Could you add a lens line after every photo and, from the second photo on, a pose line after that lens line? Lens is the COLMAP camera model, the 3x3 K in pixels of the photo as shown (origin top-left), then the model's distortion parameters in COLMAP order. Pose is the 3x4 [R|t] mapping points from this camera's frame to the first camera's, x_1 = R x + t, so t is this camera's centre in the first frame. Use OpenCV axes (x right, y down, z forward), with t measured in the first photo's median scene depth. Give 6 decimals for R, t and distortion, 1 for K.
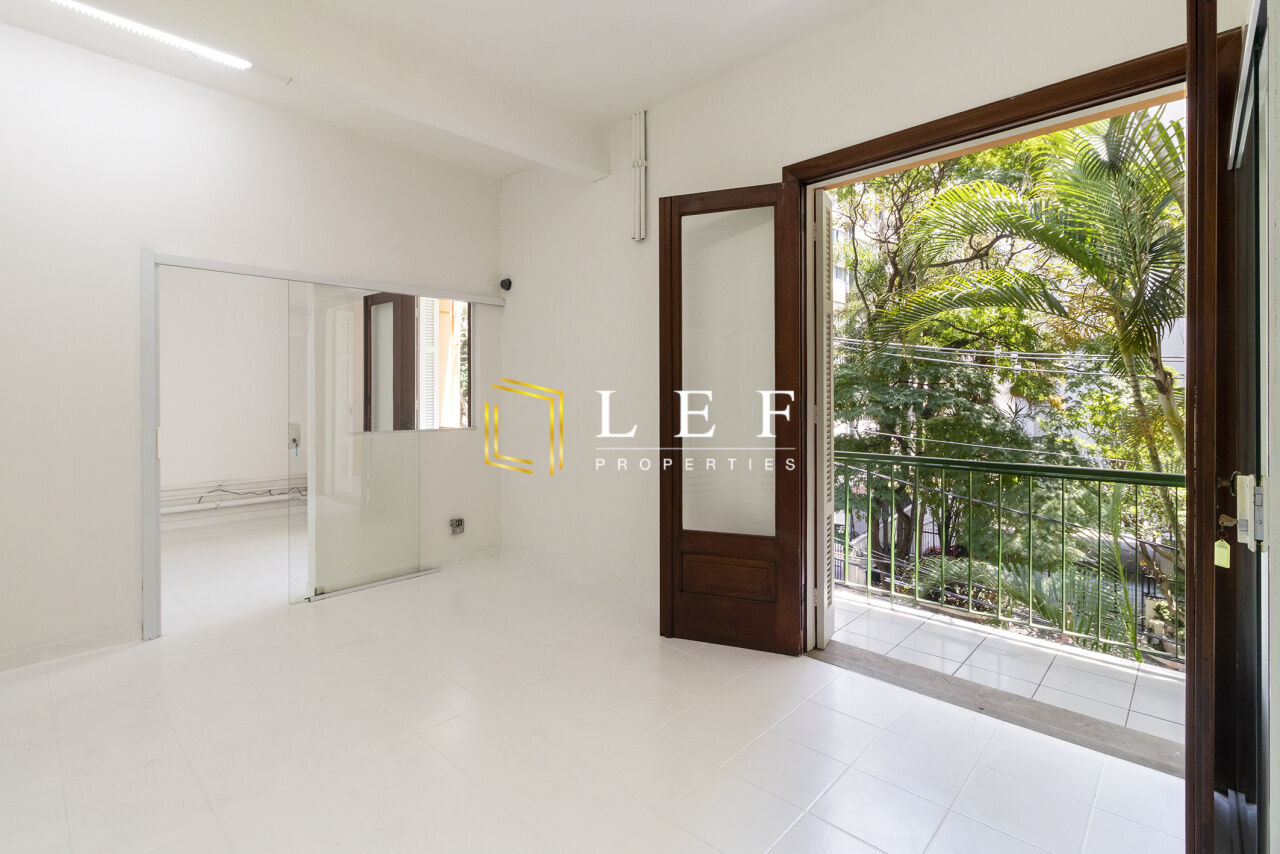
lens RADIAL K [[596.1, 0, 641.2], [0, 596.1, 397.8], [0, 0, 1]] dist [-0.000273, 0.000019]
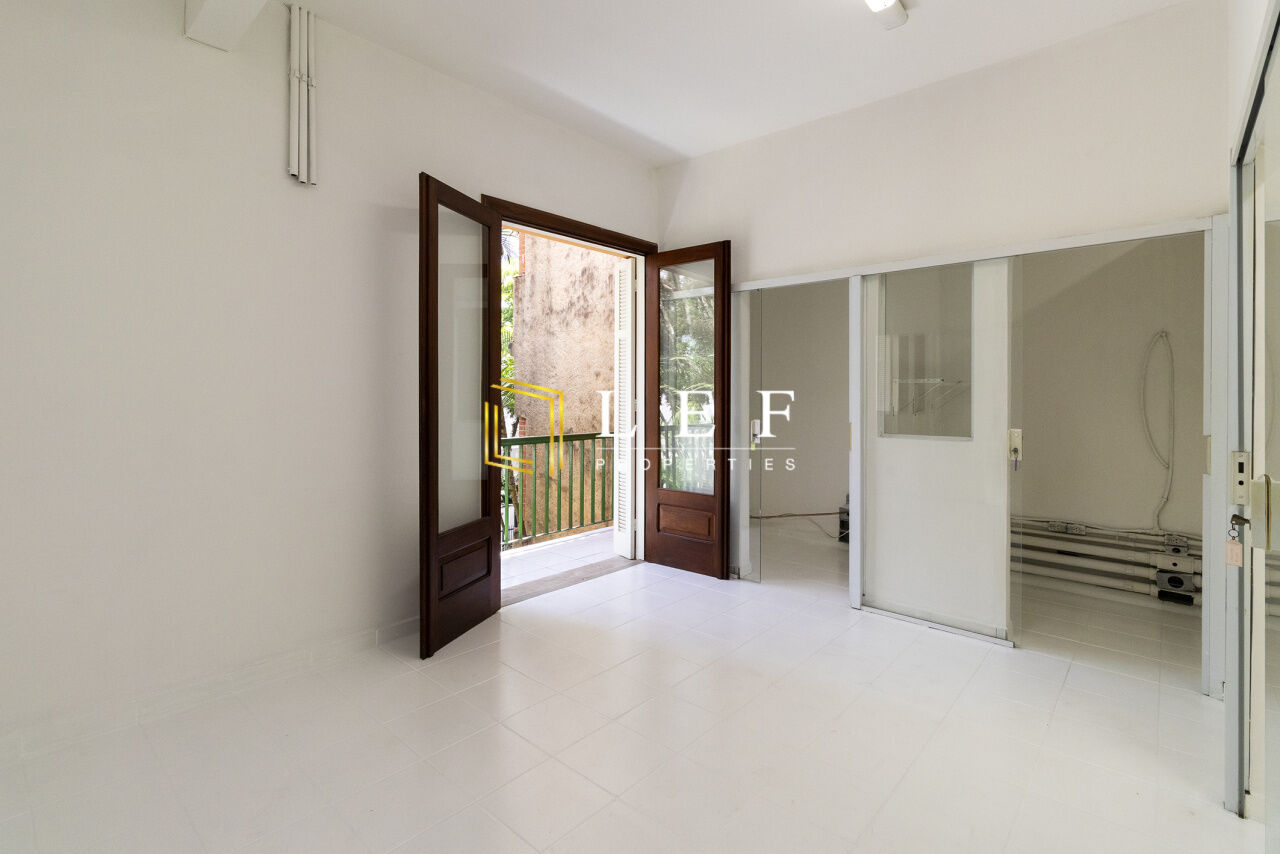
lens RADIAL K [[596.1, 0, 641.2], [0, 596.1, 397.8], [0, 0, 1]] dist [-0.000273, 0.000019]
pose [[-0.017954, 0.004229, 0.999830, -0.901528], [-0.002525, 0.999988, -0.004275, 0.008394], [-0.999836, -0.002601, -0.017943, 0.705283]]
